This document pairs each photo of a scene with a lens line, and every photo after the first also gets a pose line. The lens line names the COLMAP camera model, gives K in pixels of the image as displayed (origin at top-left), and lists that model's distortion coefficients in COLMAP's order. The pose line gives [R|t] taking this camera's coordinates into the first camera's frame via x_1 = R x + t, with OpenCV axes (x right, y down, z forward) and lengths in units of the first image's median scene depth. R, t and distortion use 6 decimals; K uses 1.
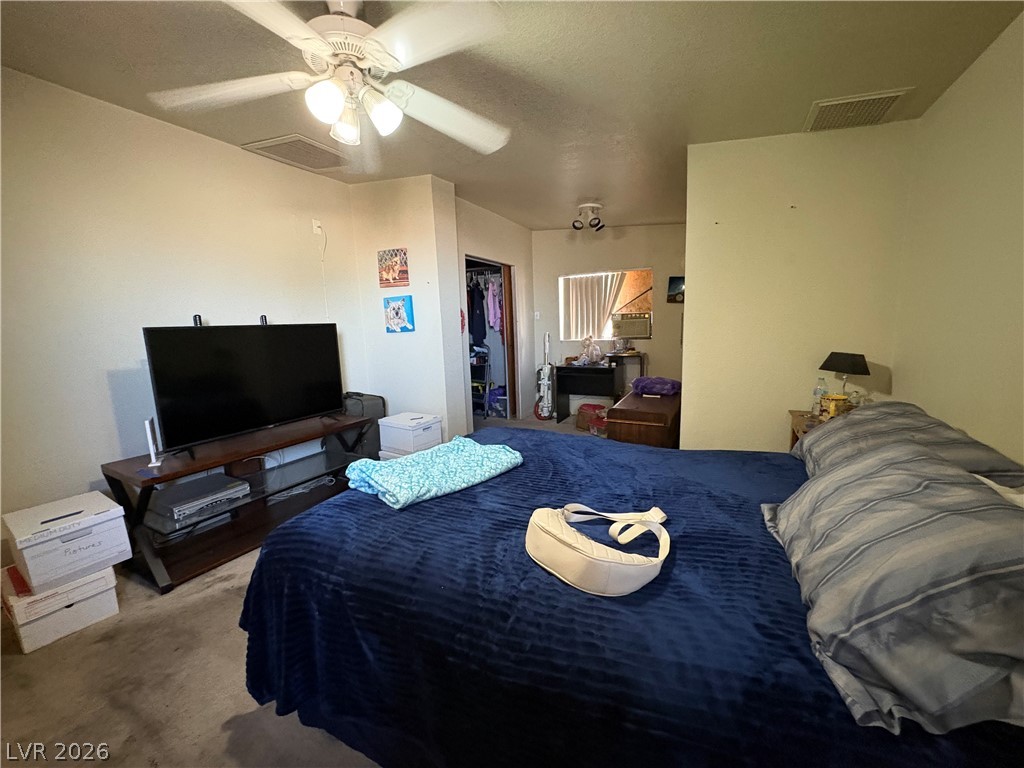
lens RADIAL K [[408.5, 0, 512.0], [0, 408.5, 384.0], [0, 0, 1]] dist [0.000221, -0.000240]
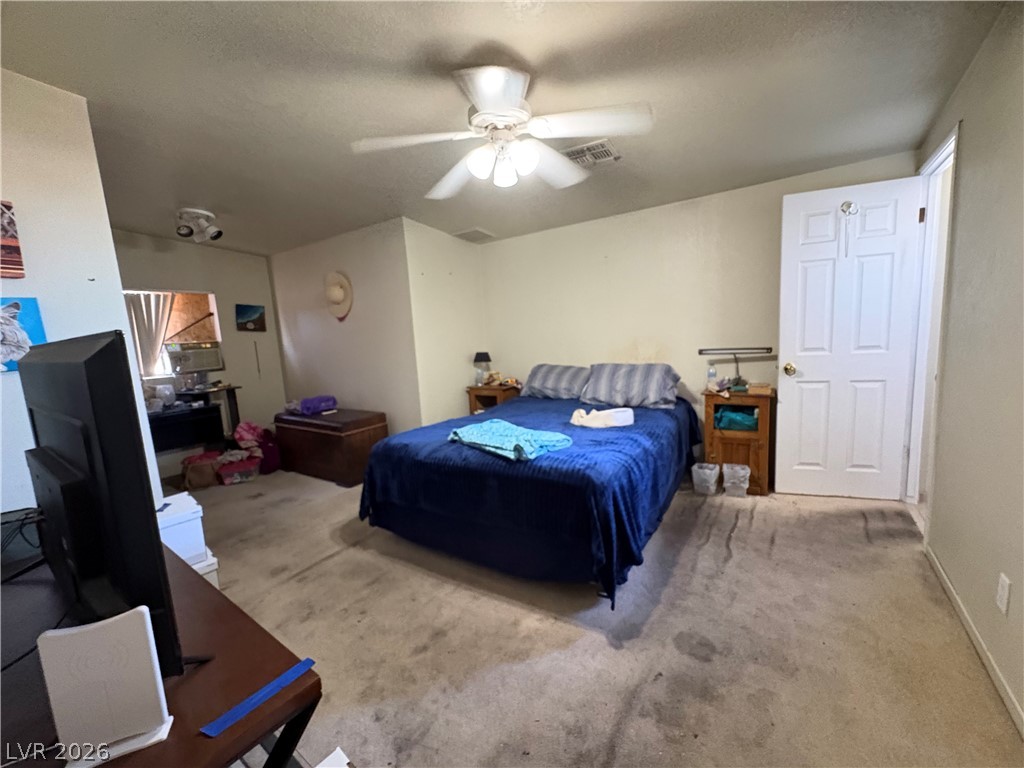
lens RADIAL K [[408.5, 0, 512.0], [0, 408.5, 384.0], [0, 0, 1]] dist [0.000221, -0.000240]
pose [[0.137847, -0.105655, 0.984802, -0.478359], [0.203070, 0.976186, 0.076306, -0.020192], [-0.969412, 0.189466, 0.156020, 0.252054]]
